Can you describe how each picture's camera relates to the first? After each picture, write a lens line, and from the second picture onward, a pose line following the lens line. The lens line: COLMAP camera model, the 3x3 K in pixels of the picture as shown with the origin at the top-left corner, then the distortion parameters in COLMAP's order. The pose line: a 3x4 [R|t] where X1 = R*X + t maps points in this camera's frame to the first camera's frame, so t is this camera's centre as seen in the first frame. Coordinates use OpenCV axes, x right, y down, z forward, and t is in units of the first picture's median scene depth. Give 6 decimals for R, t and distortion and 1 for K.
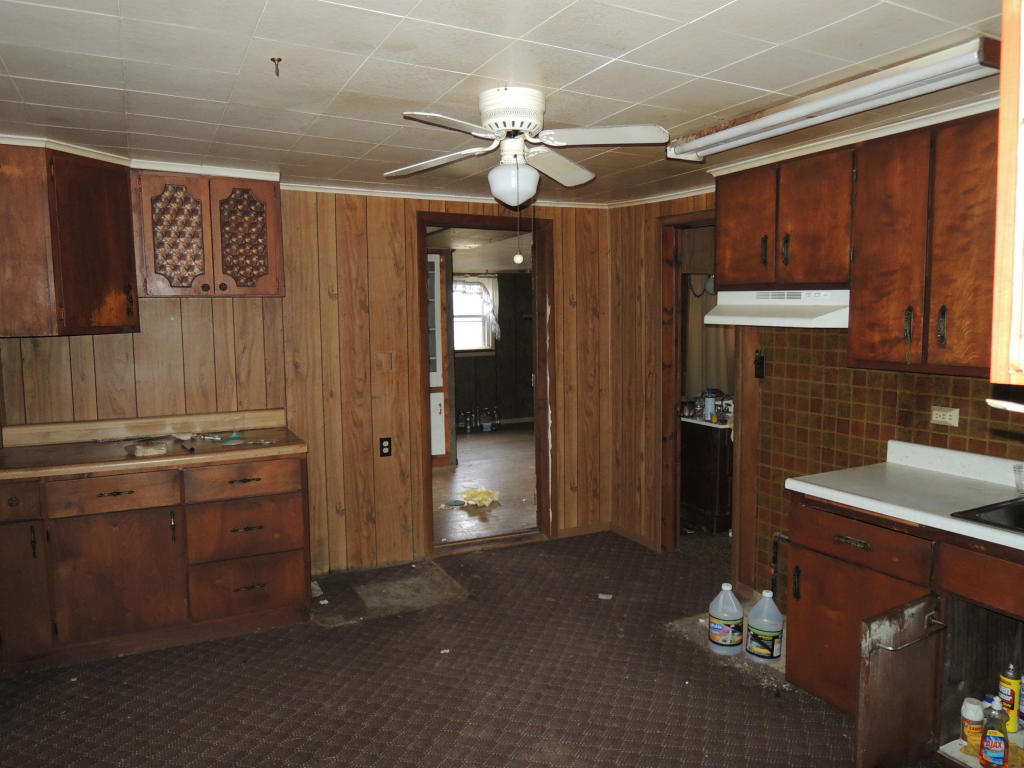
lens RADIAL K [[725.3, 0, 517.5], [0, 725.3, 382.1], [0, 0, 1]] dist [-0.027925, -0.004400]
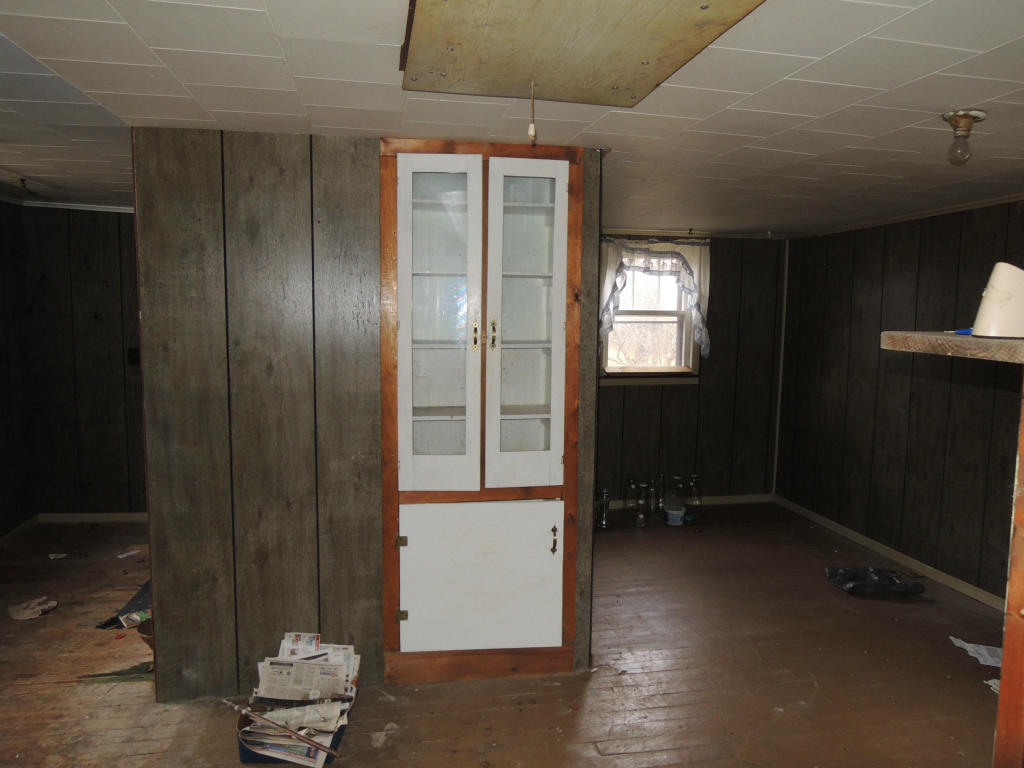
lens RADIAL K [[725.3, 0, 517.5], [0, 725.3, 382.1], [0, 0, 1]] dist [-0.027925, -0.004400]
pose [[0.961703, 0.050406, -0.269418, -0.014523], [-0.047964, 0.998727, 0.015645, -0.041035], [0.269864, -0.002124, 0.962896, 0.430571]]
